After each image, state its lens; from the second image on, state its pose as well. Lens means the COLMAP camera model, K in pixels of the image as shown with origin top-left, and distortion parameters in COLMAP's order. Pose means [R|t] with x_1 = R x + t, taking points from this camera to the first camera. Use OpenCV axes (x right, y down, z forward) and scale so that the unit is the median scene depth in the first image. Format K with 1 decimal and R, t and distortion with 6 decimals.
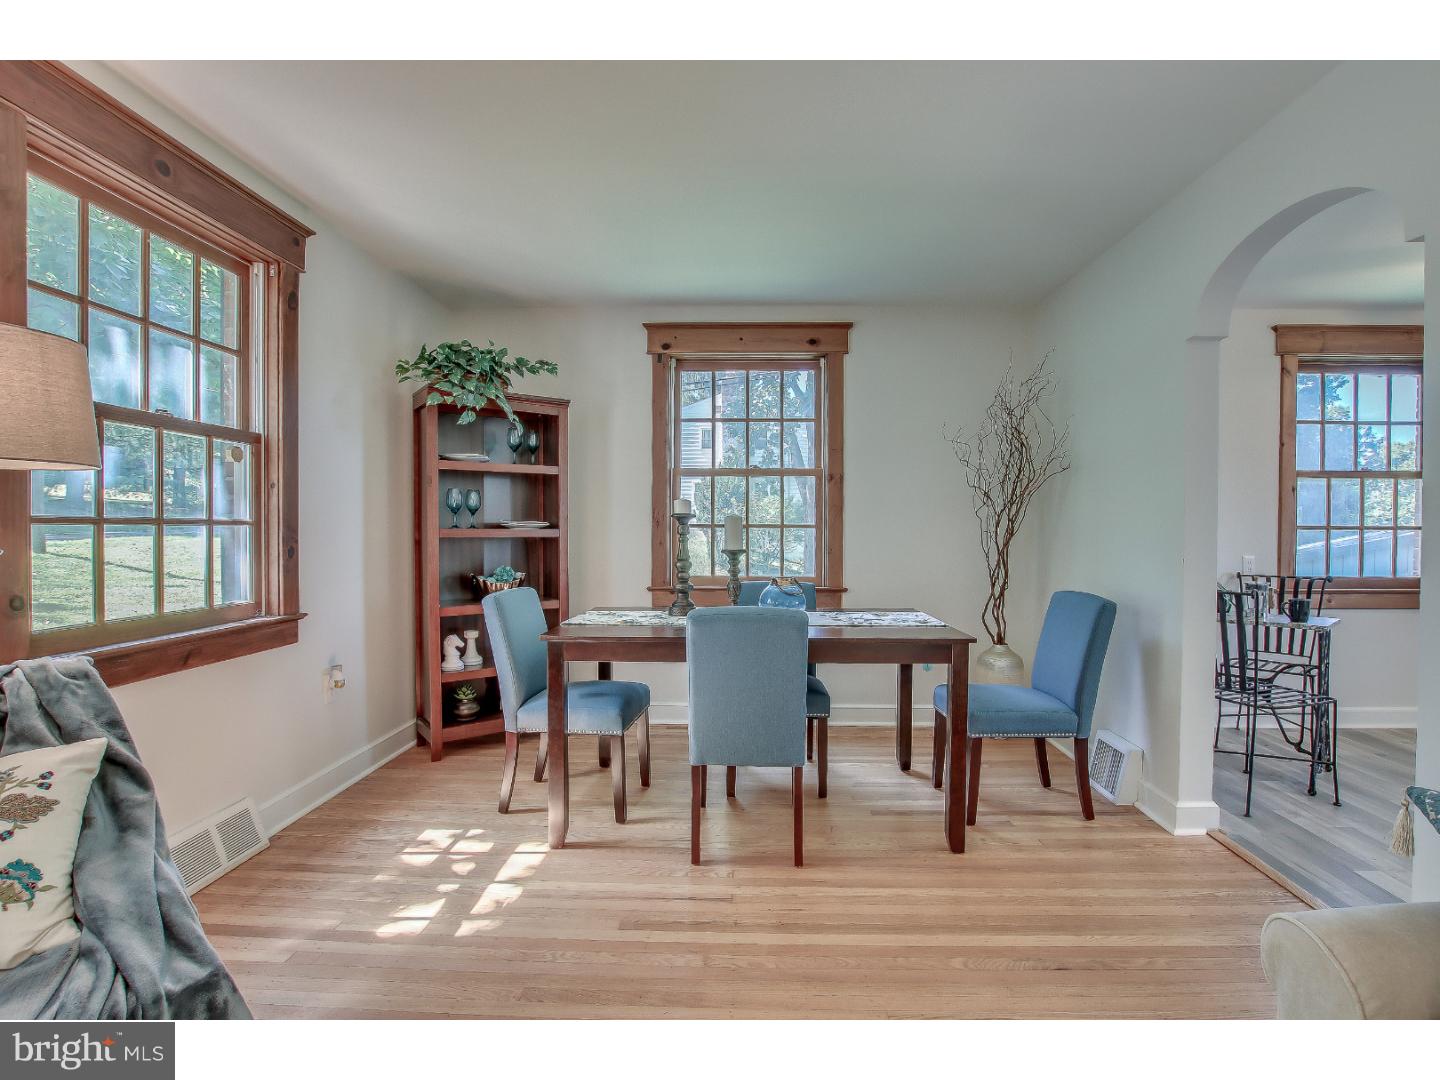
lens RADIAL K [[704.8, 0, 720.0], [0, 704.8, 540.0], [0, 0, 1]] dist [-0.056994, -0.000051]
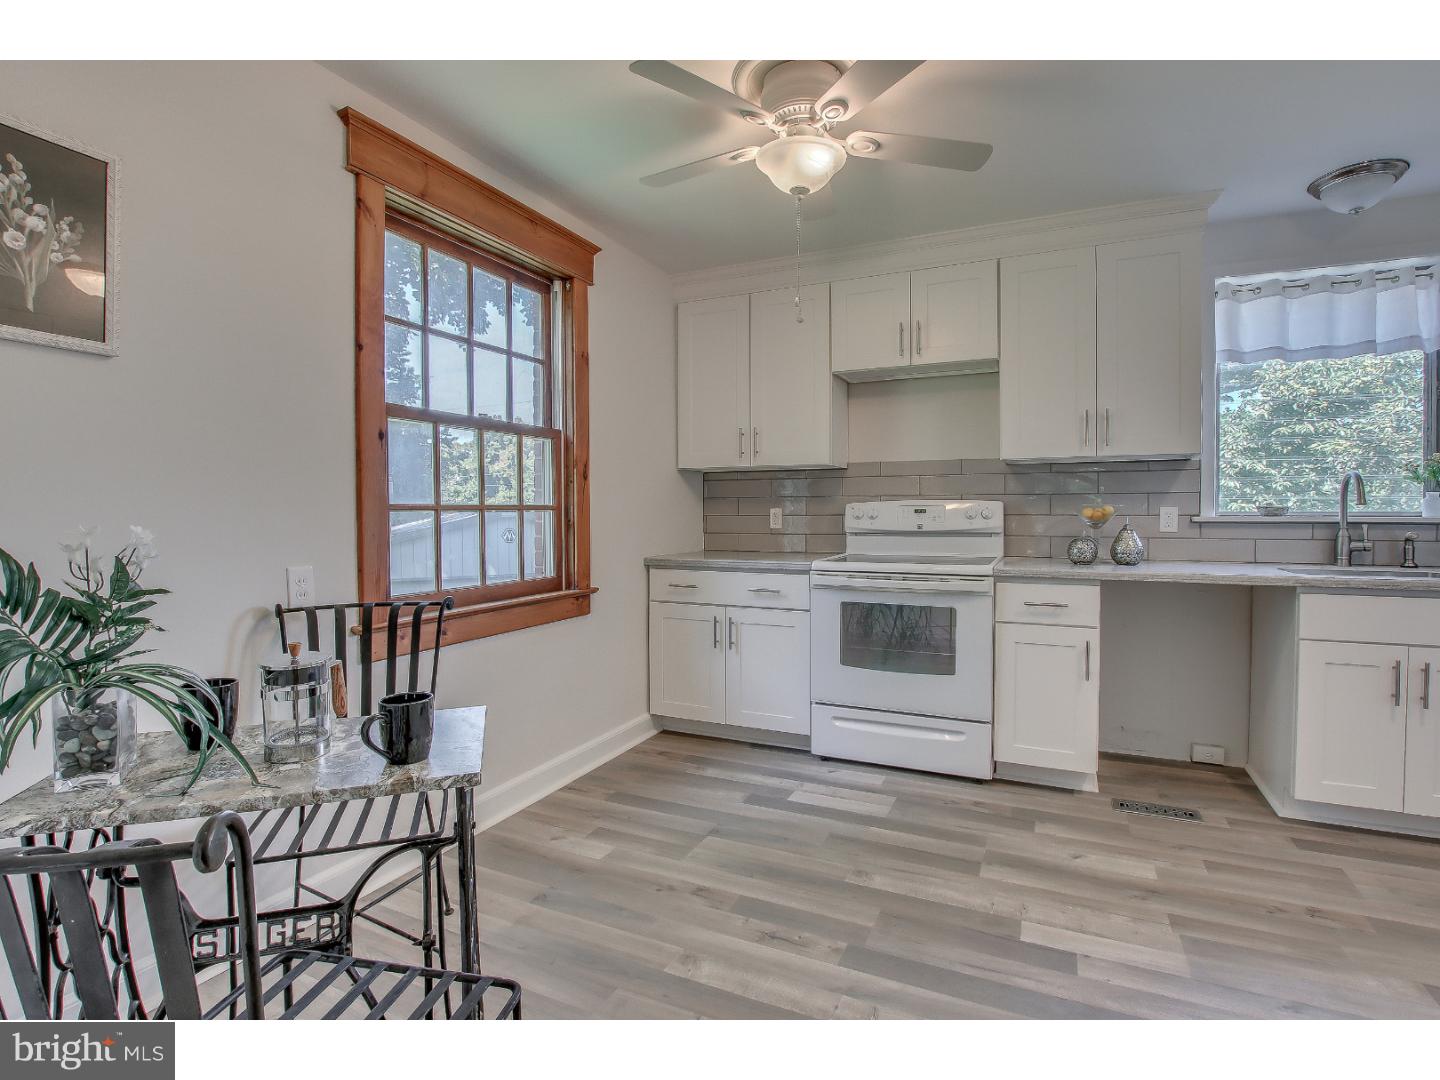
lens RADIAL K [[746.4, 0, 720.0], [0, 746.4, 540.0], [0, 0, 1]] dist [-0.000955, -0.000191]
pose [[0.428531, -0.042709, 0.902517, 0.422612], [0.015536, 0.999083, 0.039902, -0.010849], [-0.903393, -0.003078, 0.428801, 0.499335]]
